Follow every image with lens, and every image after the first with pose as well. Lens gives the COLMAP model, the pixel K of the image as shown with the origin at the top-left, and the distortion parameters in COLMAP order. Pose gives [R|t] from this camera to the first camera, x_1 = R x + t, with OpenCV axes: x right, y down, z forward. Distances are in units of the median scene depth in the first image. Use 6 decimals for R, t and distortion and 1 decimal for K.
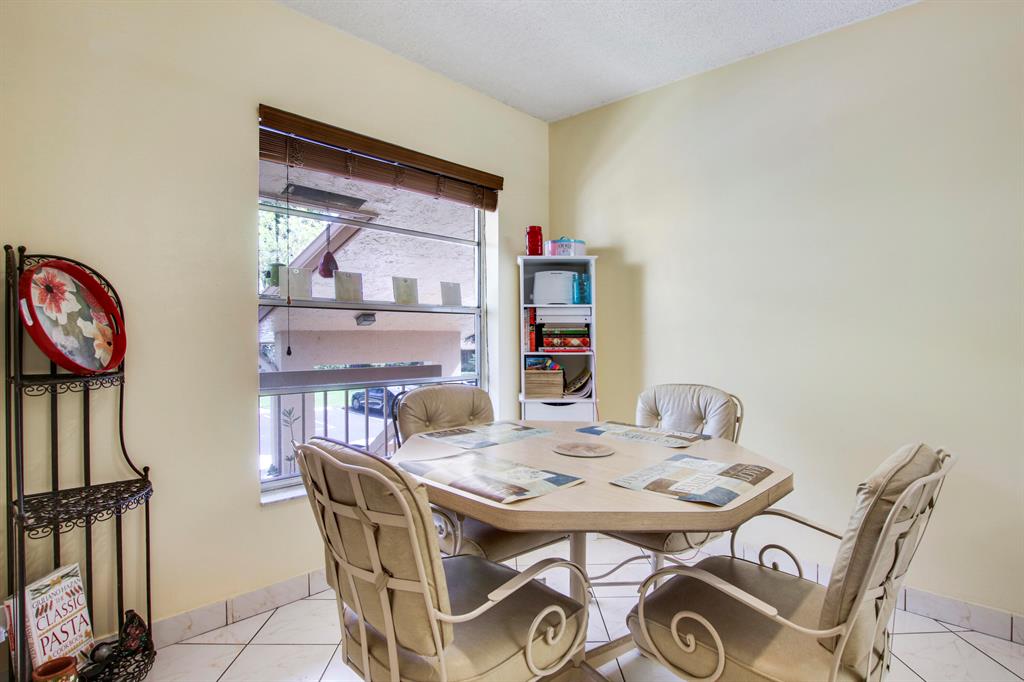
lens RADIAL K [[559.3, 0, 512.0], [0, 559.3, 341.0], [0, 0, 1]] dist [-0.026854, 0.000151]
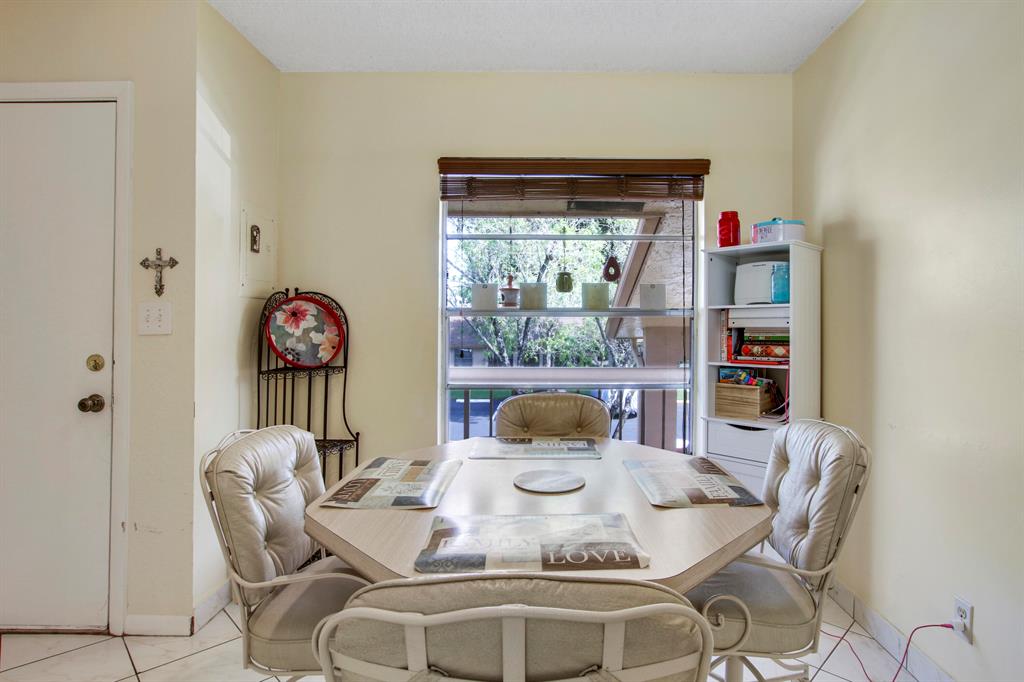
lens RADIAL K [[543.3, 0, 514.3], [0, 543.3, 330.9], [0, 0, 1]] dist [-0.018992, 0.001742]
pose [[0.675353, 0.004604, -0.737480, 0.424196], [-0.003169, 0.999989, 0.003341, -0.028527], [0.737487, 0.000081, 0.675361, 0.216498]]
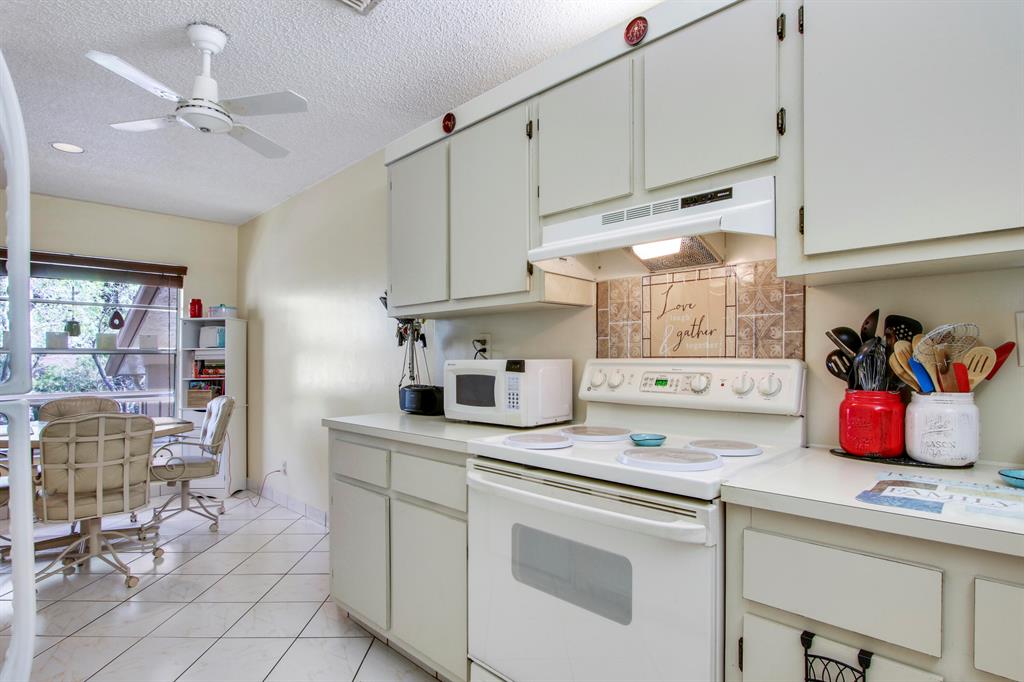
lens RADIAL K [[534.1, 0, 529.9], [0, 534.1, 352.8], [0, 0, 1]] dist [-0.014915, 0.001317]
pose [[0.999598, -0.012265, 0.025563, 0.955896], [0.013086, 0.999395, -0.032212, 0.008833], [-0.025152, 0.032533, 0.999154, -0.532845]]
